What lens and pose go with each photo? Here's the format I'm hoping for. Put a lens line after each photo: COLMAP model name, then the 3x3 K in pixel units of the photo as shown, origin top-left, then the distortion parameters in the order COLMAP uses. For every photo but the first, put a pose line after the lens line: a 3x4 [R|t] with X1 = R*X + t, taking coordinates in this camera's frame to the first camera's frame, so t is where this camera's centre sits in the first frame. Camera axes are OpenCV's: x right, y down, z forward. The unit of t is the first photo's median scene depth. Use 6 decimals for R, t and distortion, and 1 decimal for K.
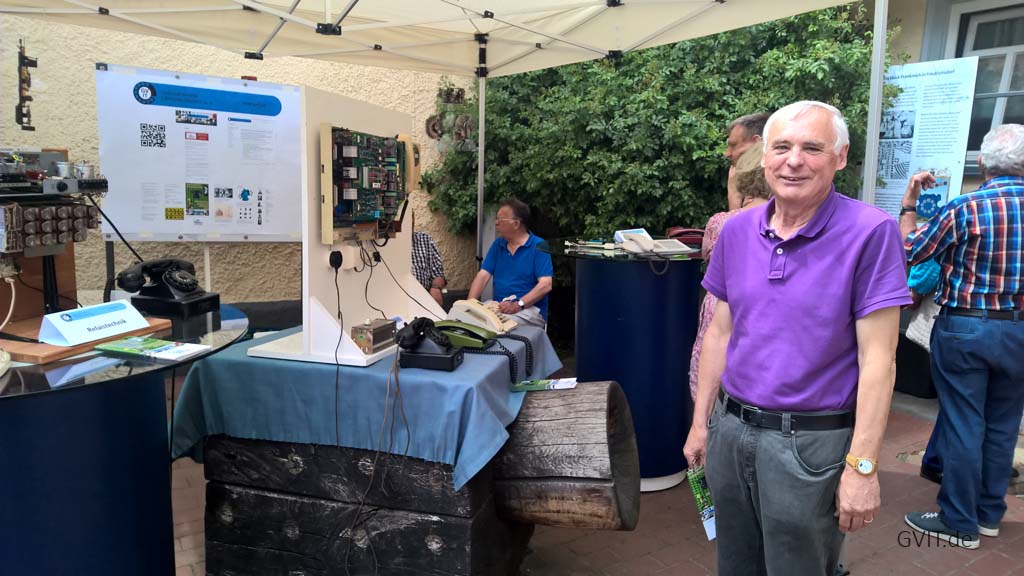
lens RADIAL K [[746.2, 0, 492.0], [0, 746.2, 293.8], [0, 0, 1]] dist [0.077800, -0.075525]
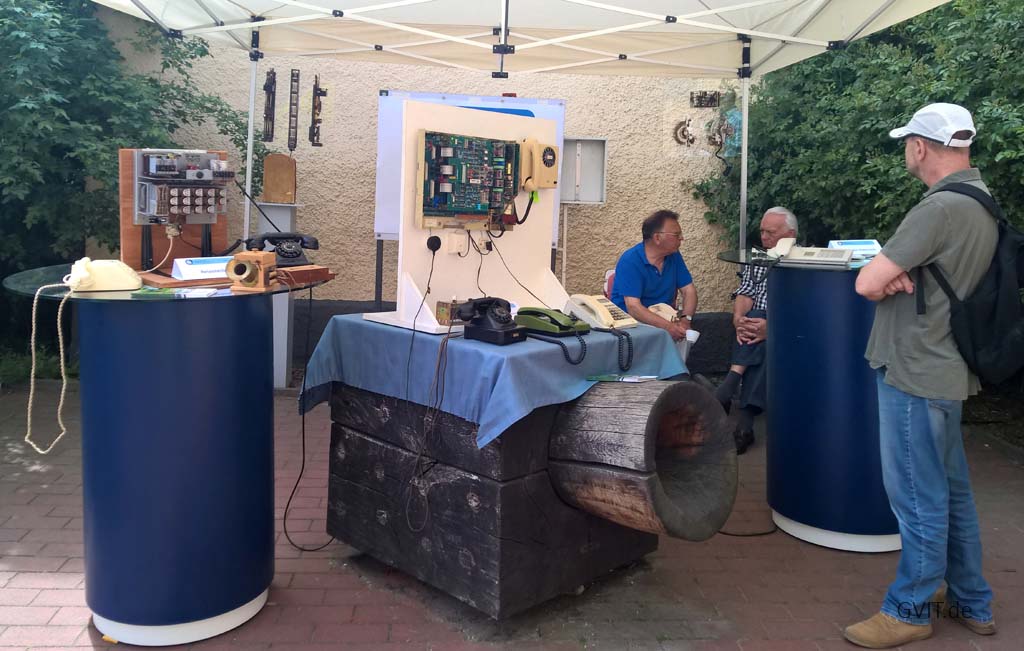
lens RADIAL K [[880.4, 0, 483.2], [0, 880.4, 233.9], [0, 0, 1]] dist [0.079464, -0.005565]
pose [[0.868357, 0.025747, -0.495271, 0.299389], [-0.082963, 0.992121, -0.093883, 0.034576], [0.488952, 0.122613, 0.863651, -0.083742]]
